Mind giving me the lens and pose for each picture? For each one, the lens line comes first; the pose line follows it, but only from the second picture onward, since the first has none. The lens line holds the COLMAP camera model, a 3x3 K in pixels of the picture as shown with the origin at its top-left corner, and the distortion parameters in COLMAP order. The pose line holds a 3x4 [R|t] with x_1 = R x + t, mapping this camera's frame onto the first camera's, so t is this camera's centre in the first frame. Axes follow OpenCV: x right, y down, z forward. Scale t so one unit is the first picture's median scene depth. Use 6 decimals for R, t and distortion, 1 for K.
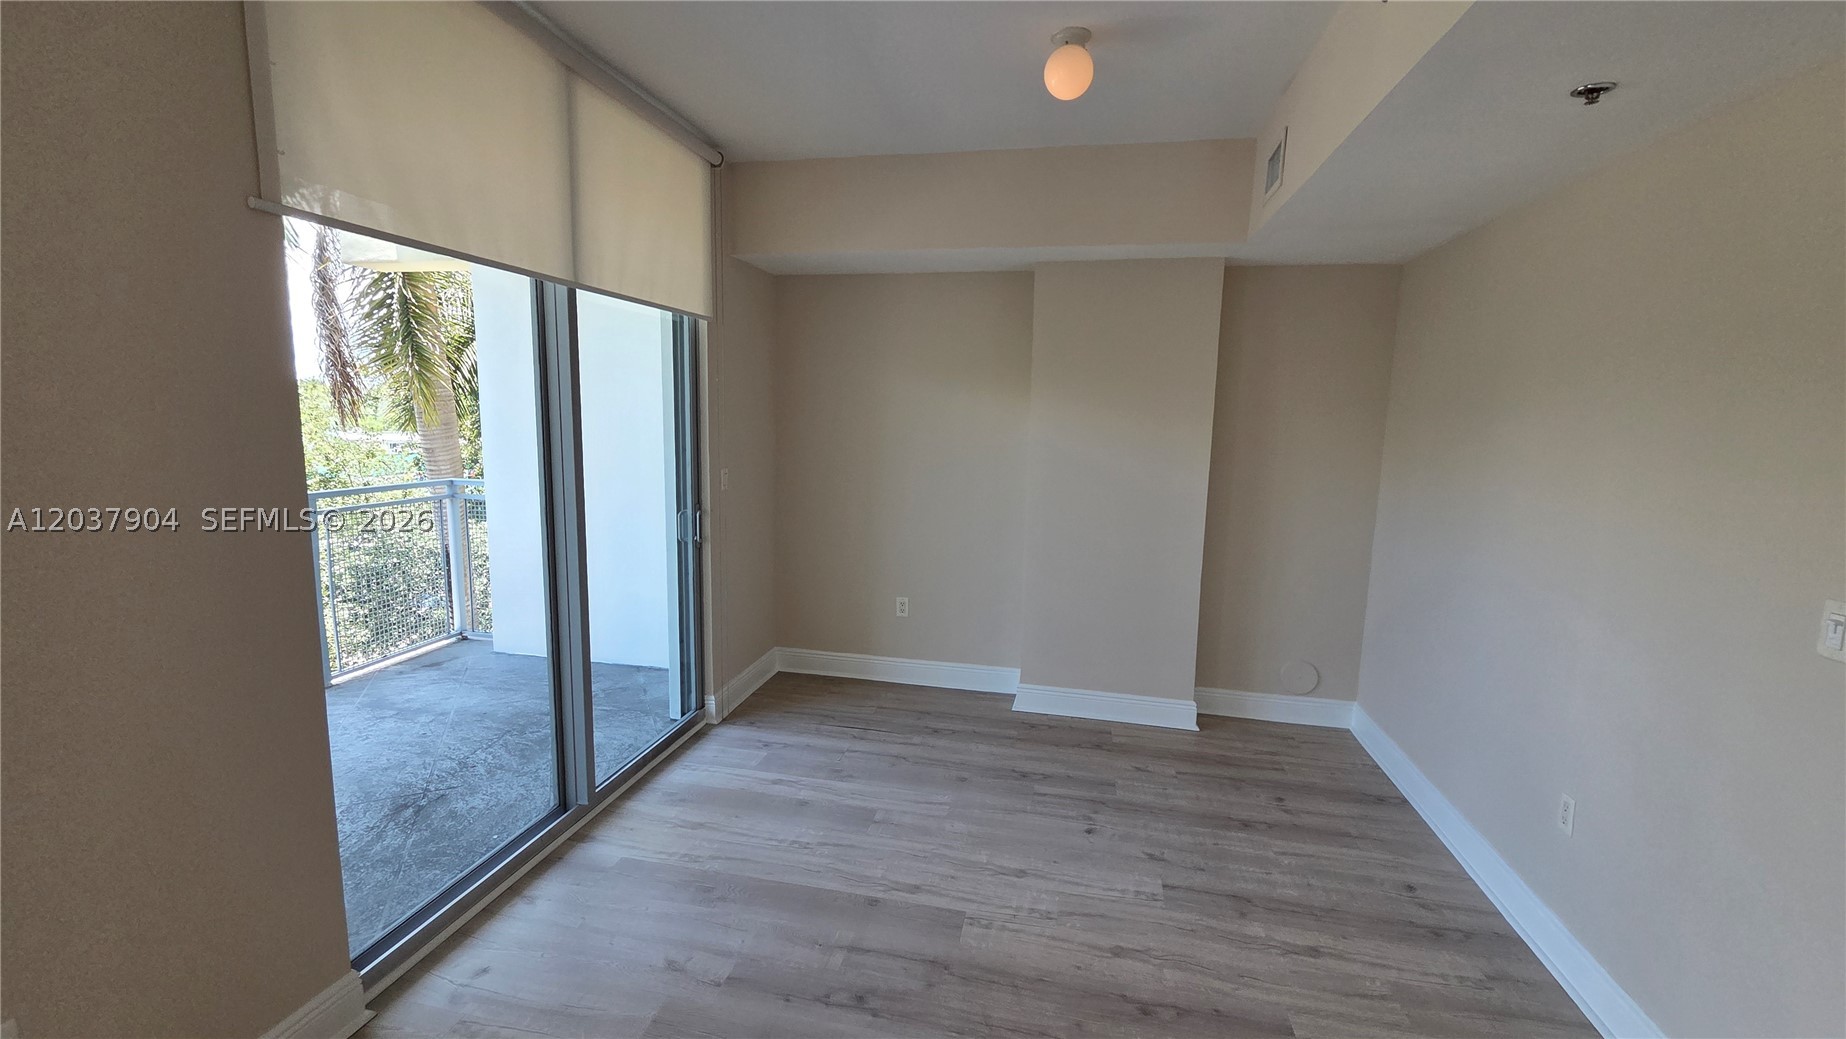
lens RADIAL K [[756.8, 0, 922.1], [0, 756.8, 516.4], [0, 0, 1]] dist [0.003982, -0.001137]
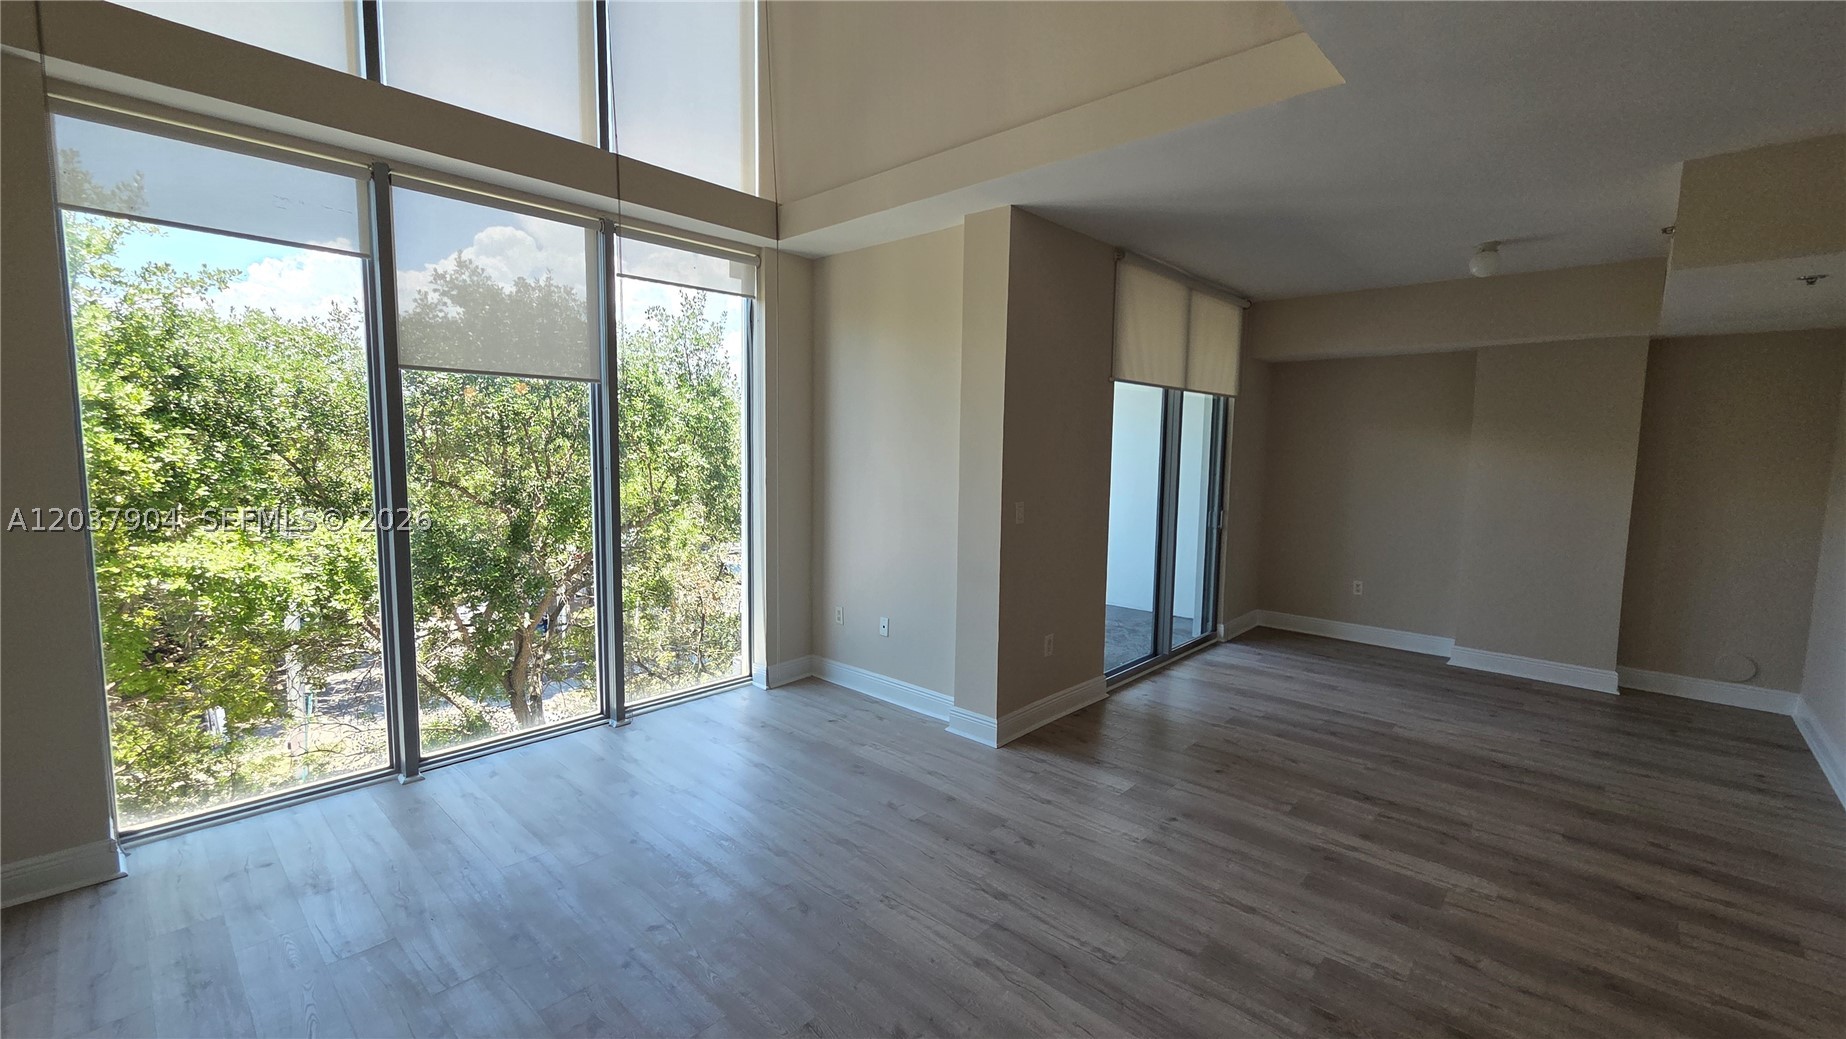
lens RADIAL K [[756.8, 0, 922.3], [0, 756.8, 520.4], [0, 0, 1]] dist [0.003982, -0.001137]
pose [[0.858495, 0.041071, -0.511174, -0.006438], [-0.065035, 0.997459, -0.029082, 0.114272], [0.508681, 0.058210, 0.858985, -0.836344]]
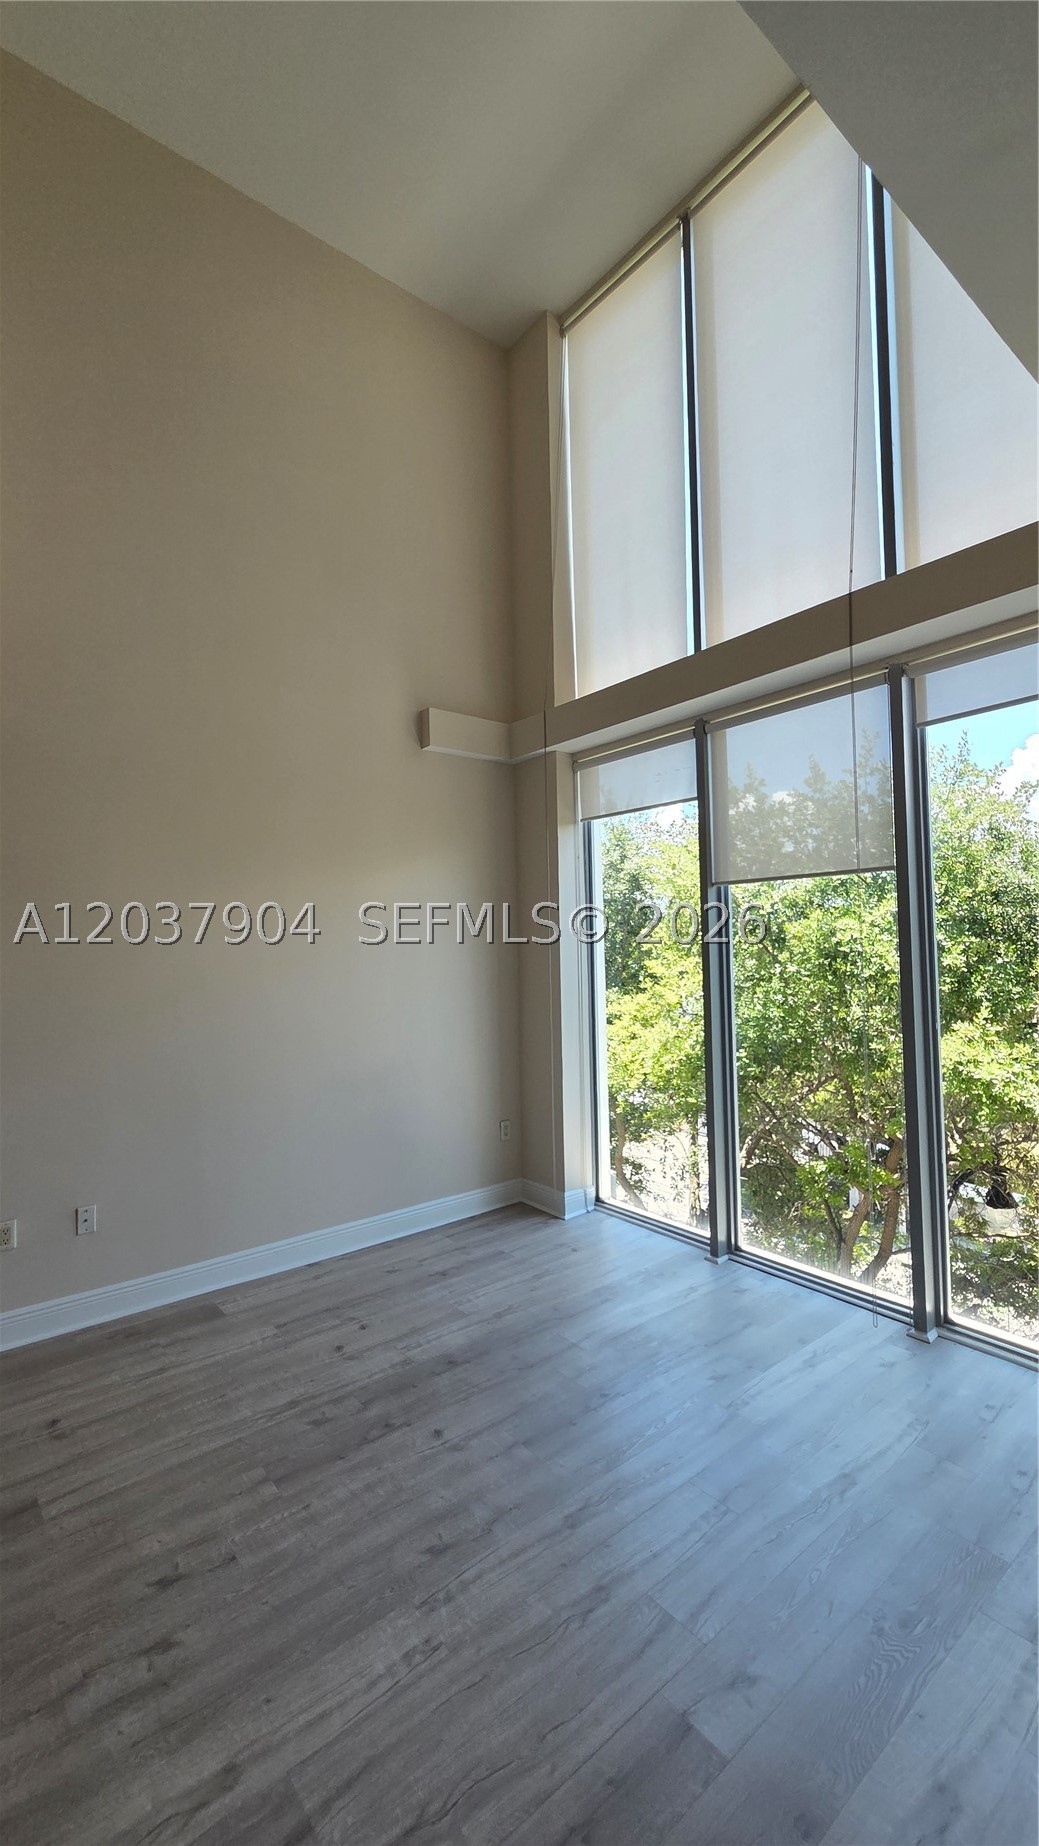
lens RADIAL K [[756.8, 0, 521.0], [0, 756.8, 919.9], [0, 0, 1]] dist [0.003982, -0.001137]
pose [[-0.627223, -0.040966, -0.777762, -0.043756], [-0.101675, 0.994377, 0.029620, -0.021613], [0.772175, 0.097657, -0.627861, 0.147348]]
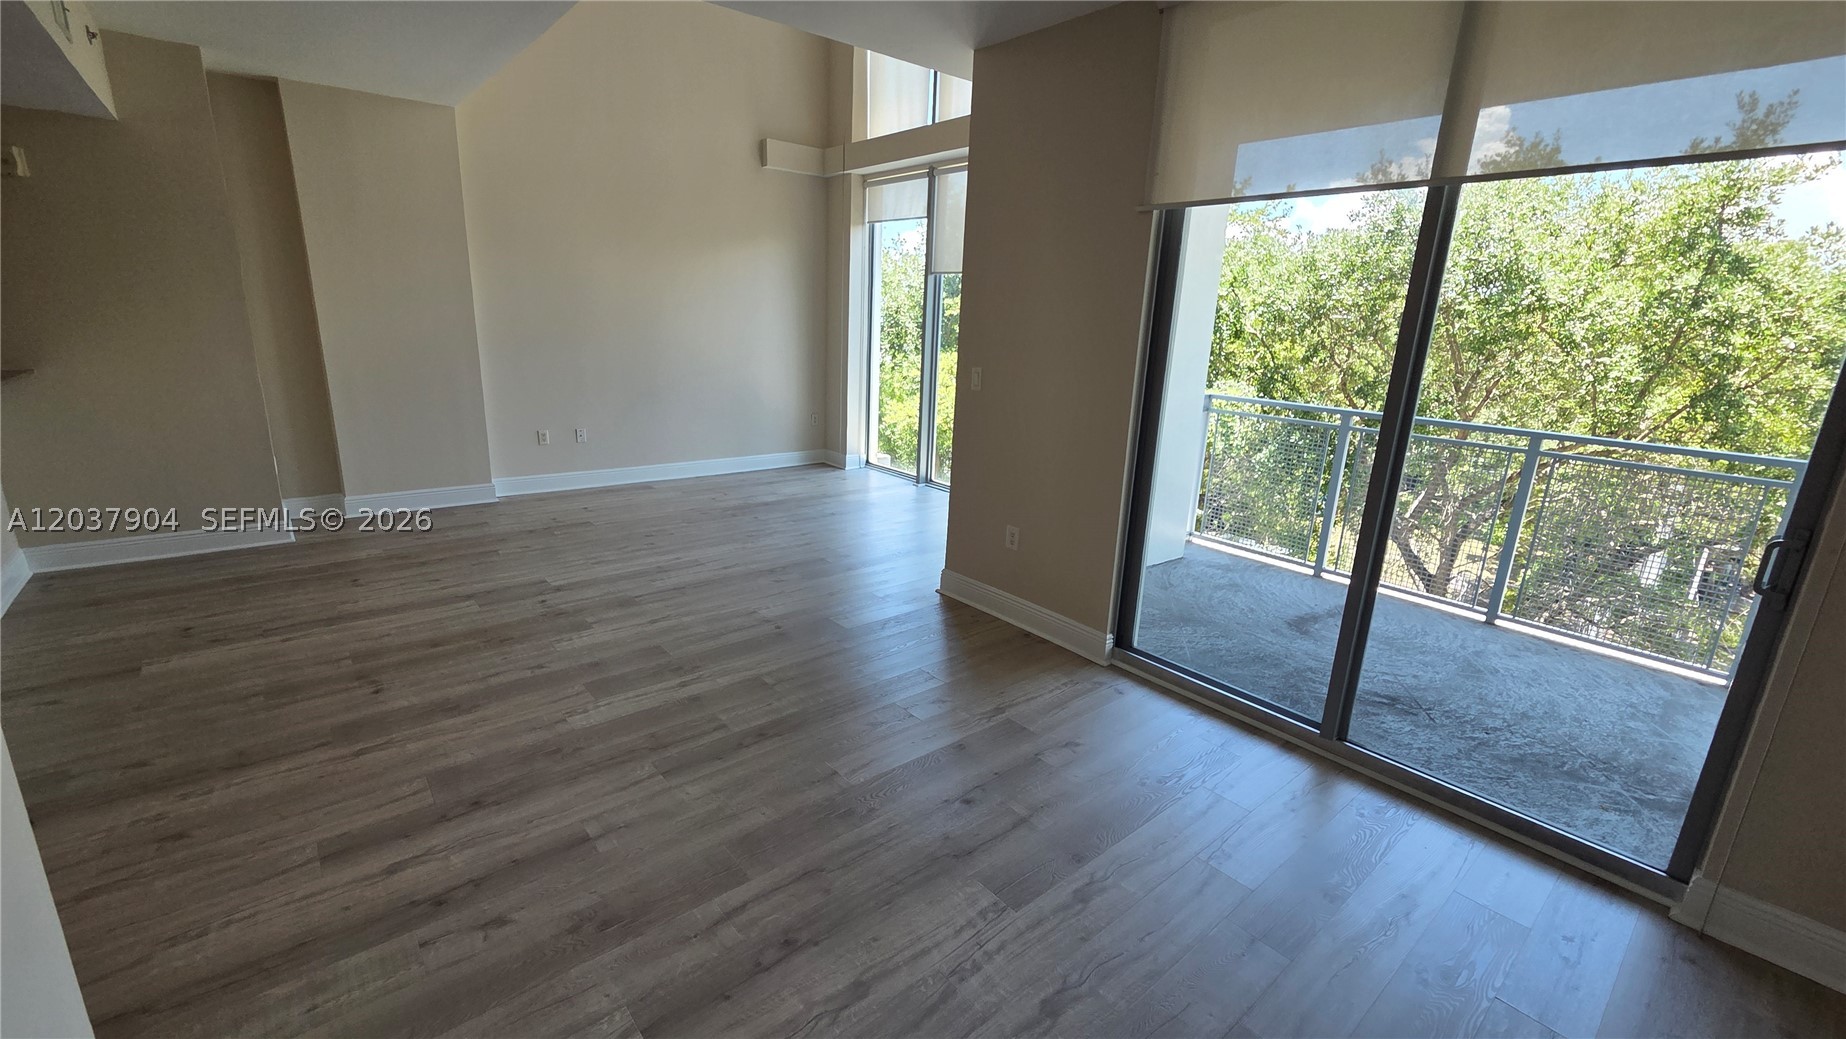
lens RADIAL K [[756.8, 0, 922.2], [0, 756.8, 514.9], [0, 0, 1]] dist [0.003982, -0.001137]
pose [[-0.609850, 0.155092, -0.777194, 0.501371], [-0.162905, 0.935191, 0.314450, -0.096920], [0.775594, 0.318376, -0.545061, 0.878629]]
